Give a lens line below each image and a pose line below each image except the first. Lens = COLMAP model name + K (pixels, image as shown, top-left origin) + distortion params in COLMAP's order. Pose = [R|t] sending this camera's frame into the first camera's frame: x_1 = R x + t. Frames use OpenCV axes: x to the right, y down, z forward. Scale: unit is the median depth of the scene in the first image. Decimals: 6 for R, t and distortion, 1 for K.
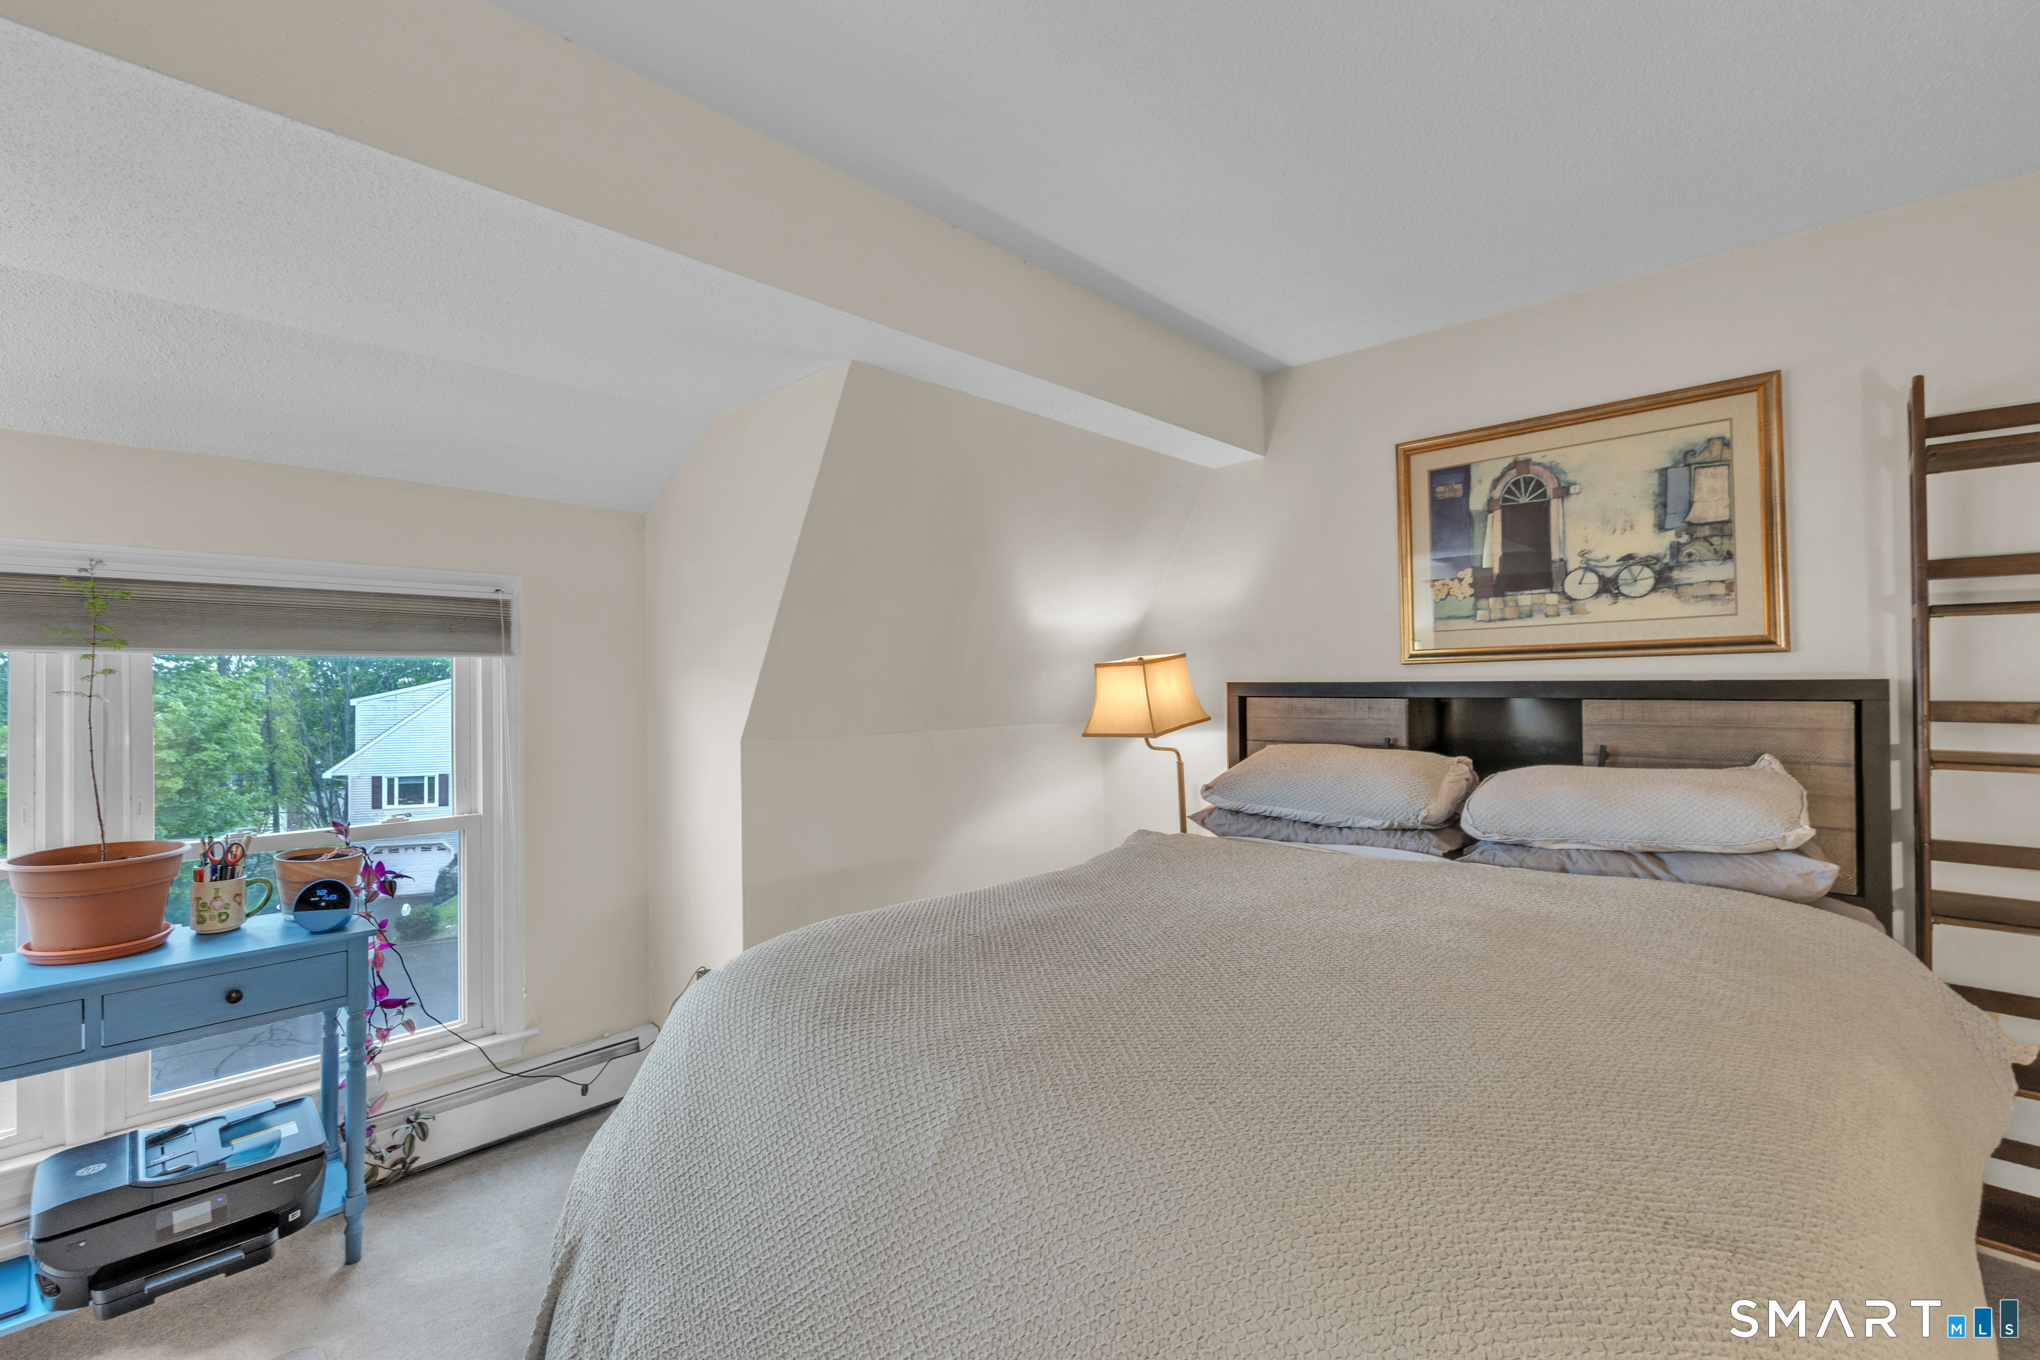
lens RADIAL K [[939.1, 0, 1023.3], [0, 939.1, 682.5], [0, 0, 1]] dist [0.000920, 0.000130]
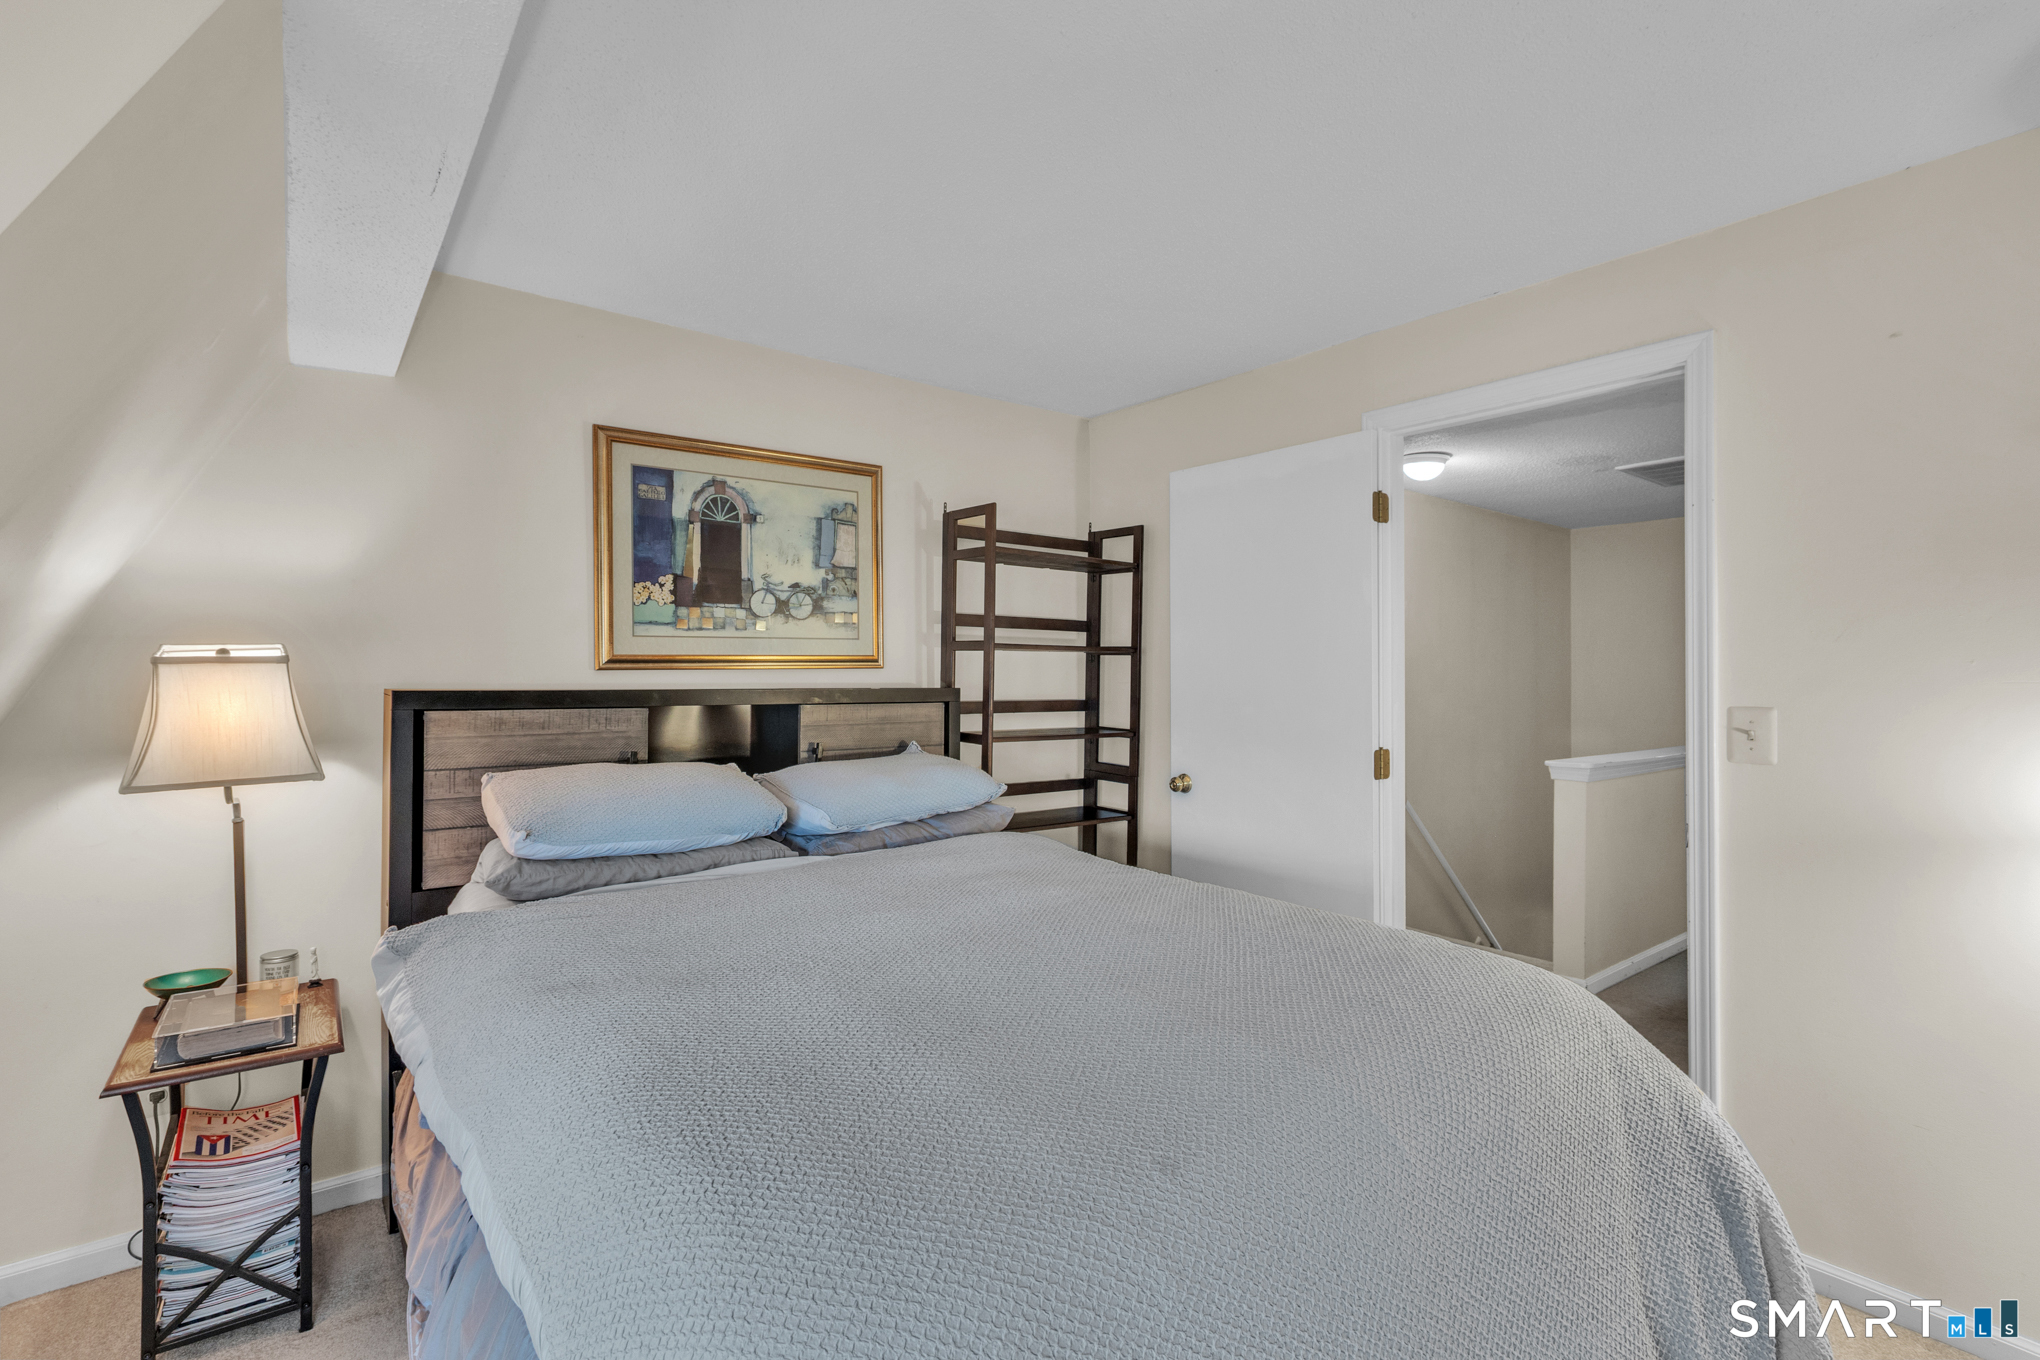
lens RADIAL K [[939.1, 0, 1016.3], [0, 939.1, 677.4], [0, 0, 1]] dist [0.000920, 0.000130]
pose [[0.149312, 0.013338, 0.988700, -0.485737], [0.000977, 0.999907, -0.013637, 0.000469], [-0.988790, 0.003003, 0.149285, 0.535568]]
